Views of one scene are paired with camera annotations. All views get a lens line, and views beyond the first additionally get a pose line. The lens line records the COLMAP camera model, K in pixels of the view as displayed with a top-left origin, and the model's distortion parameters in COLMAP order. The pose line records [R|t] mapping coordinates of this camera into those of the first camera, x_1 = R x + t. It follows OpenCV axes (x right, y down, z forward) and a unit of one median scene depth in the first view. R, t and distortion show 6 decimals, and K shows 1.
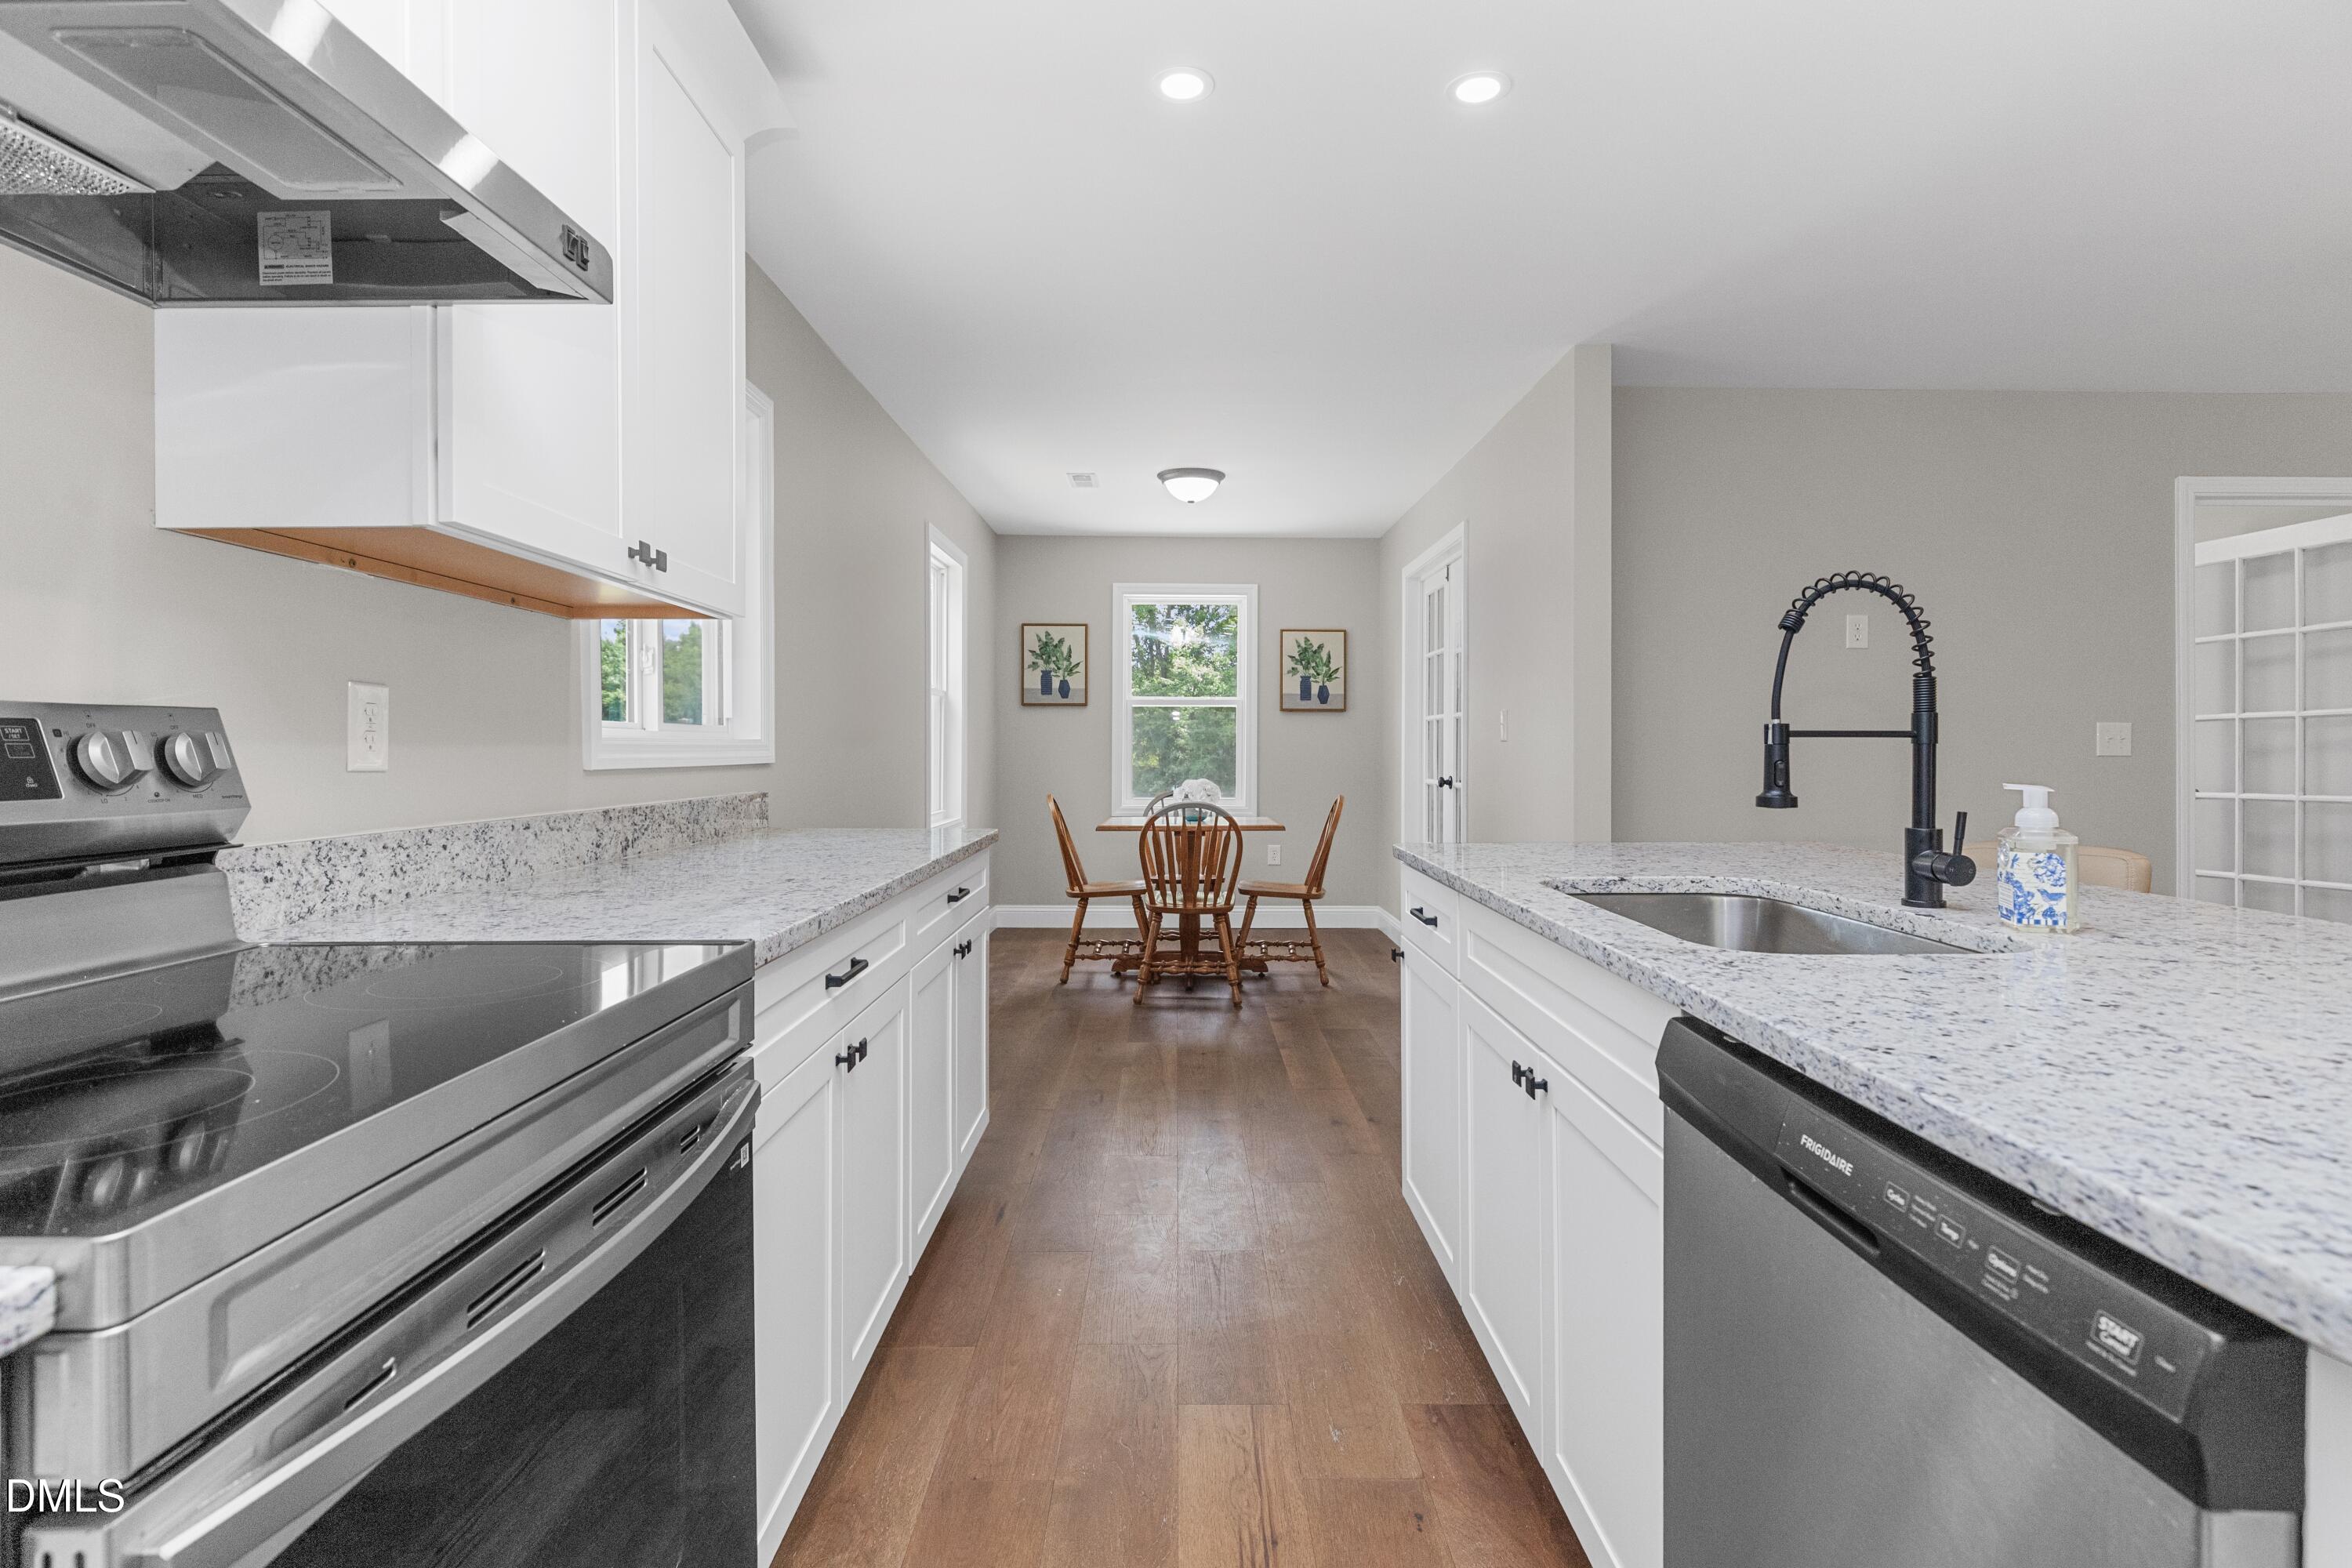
lens RADIAL K [[1178.5, 0, 1176.9], [0, 1178.5, 766.9], [0, 0, 1]] dist [0.002904, 0.000362]
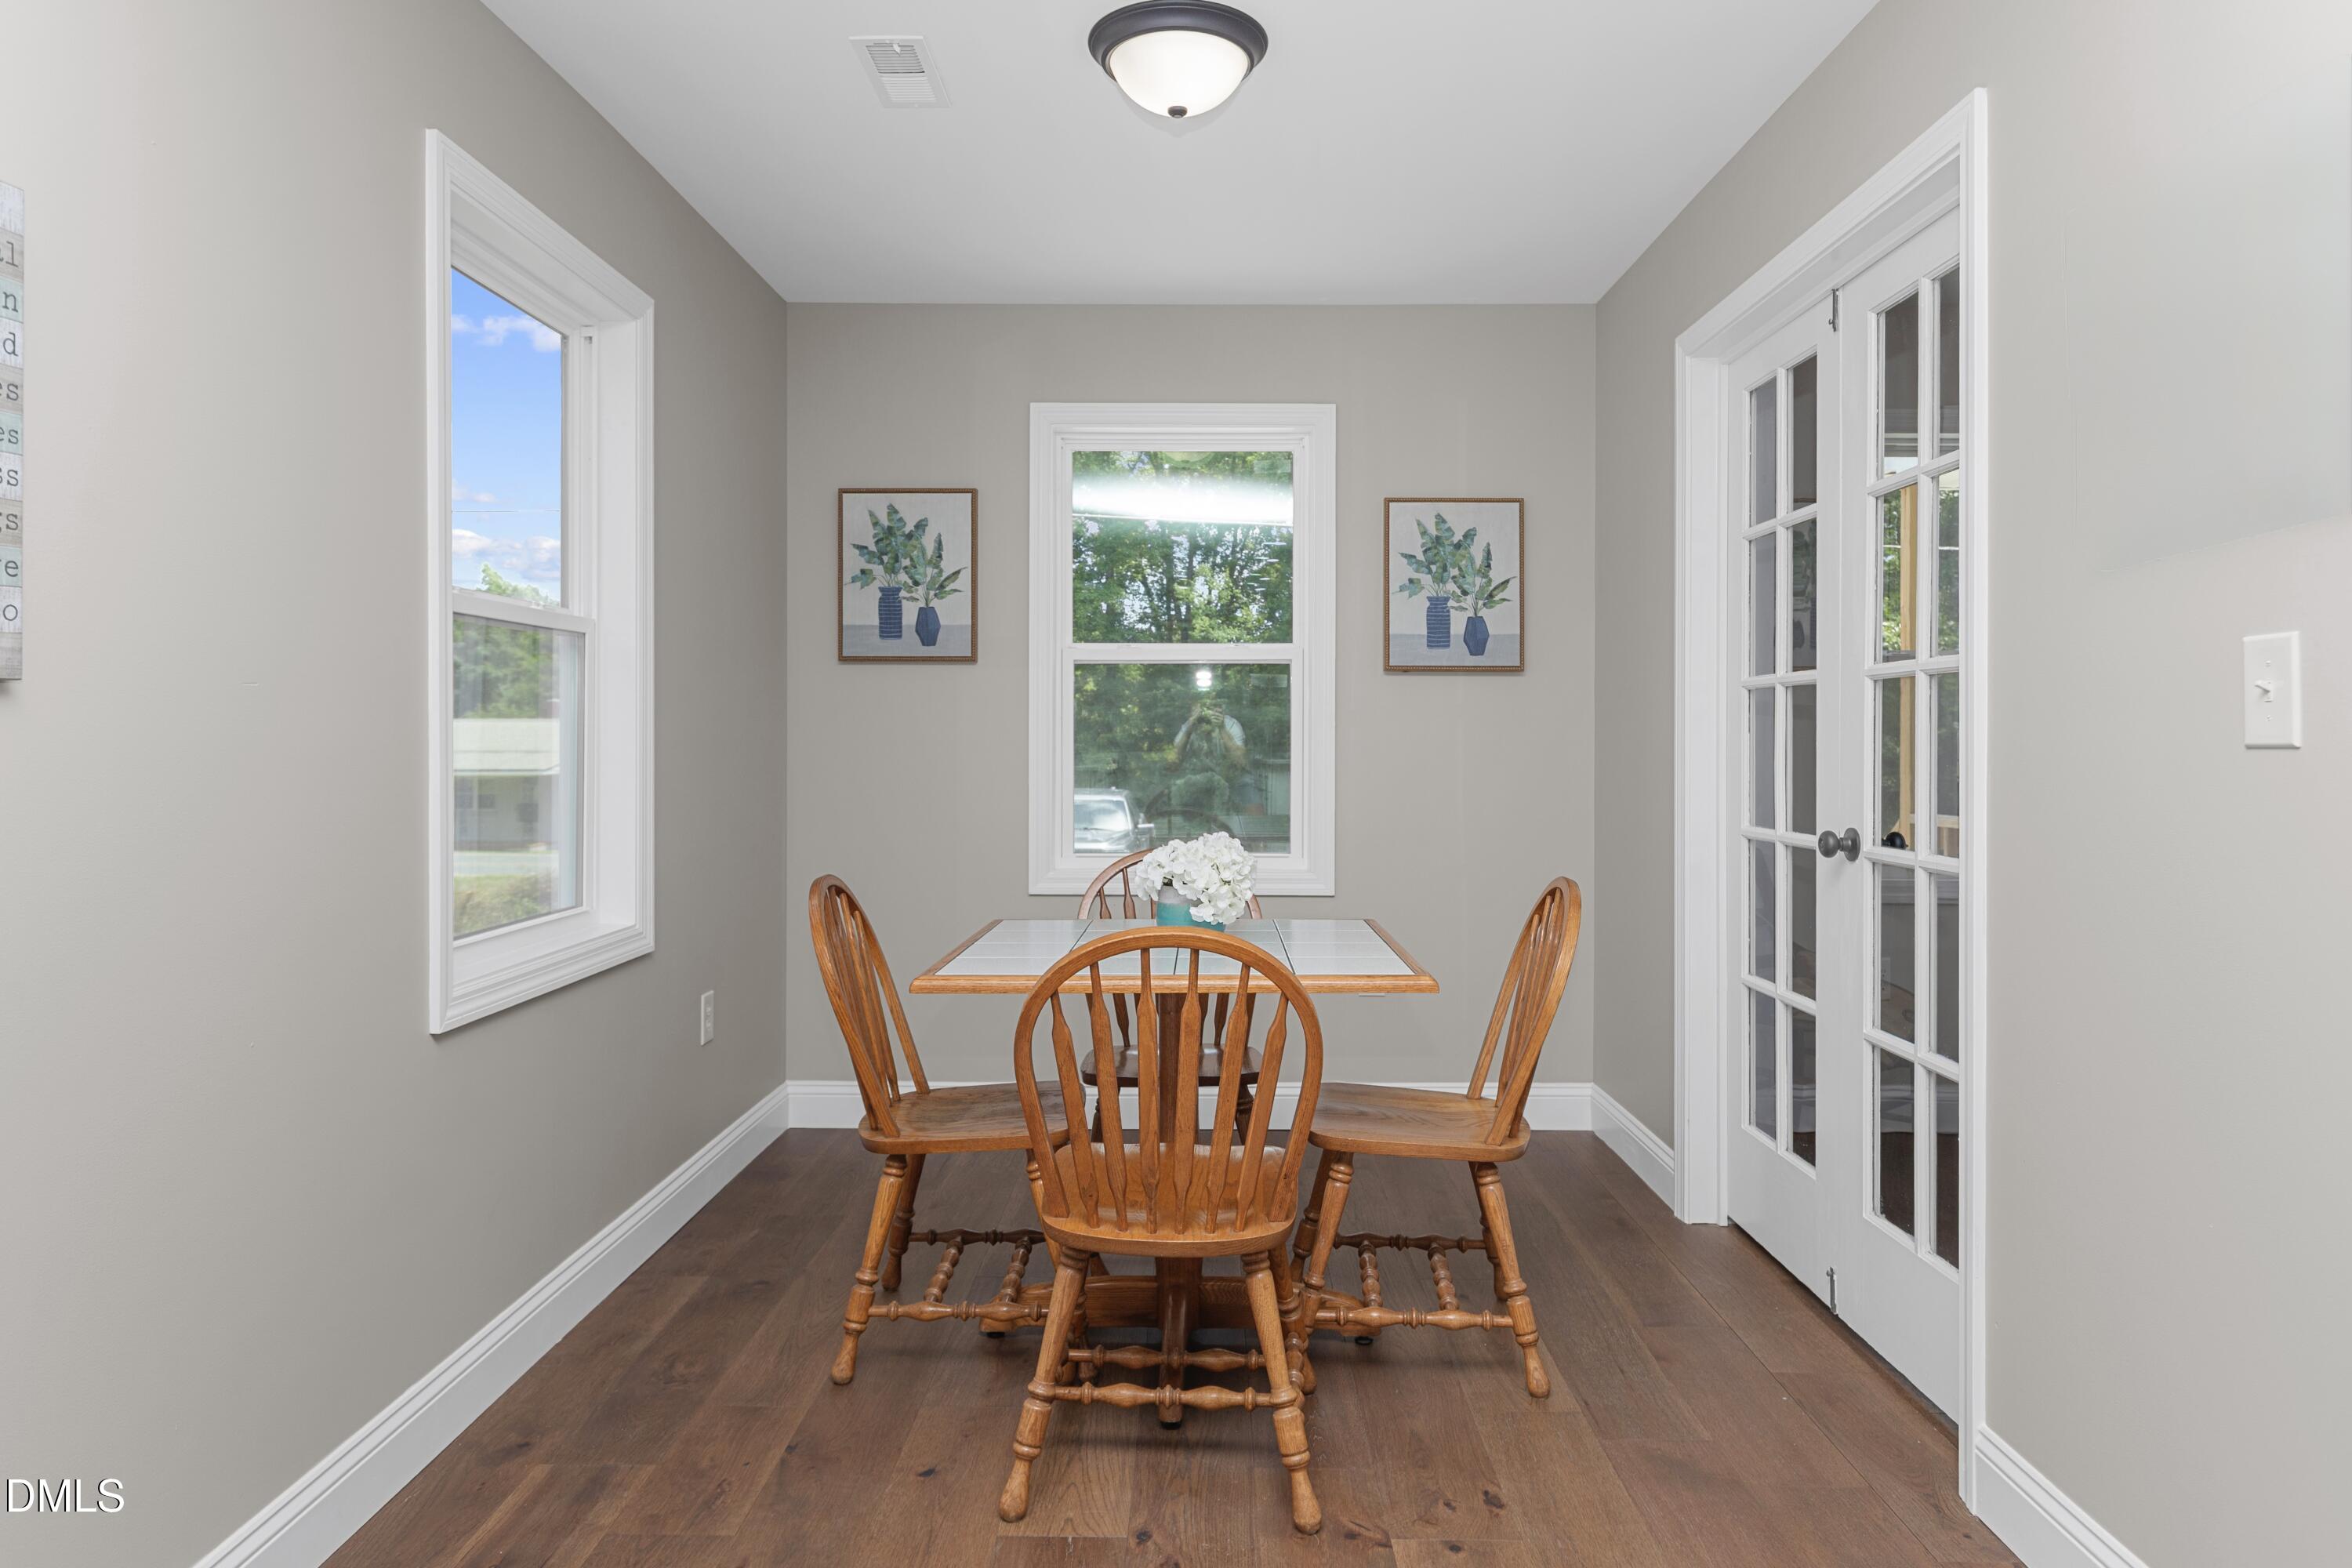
lens RADIAL K [[1489.0, 0, 1172.9], [0, 1489.0, 770.9], [0, 0, 1]] dist [0.000606, 0.000007]
pose [[0.999791, -0.001850, -0.020375, 0.015248], [0.001994, 0.999973, 0.007037, -0.011902], [0.020361, -0.007076, 0.999768, 0.402248]]
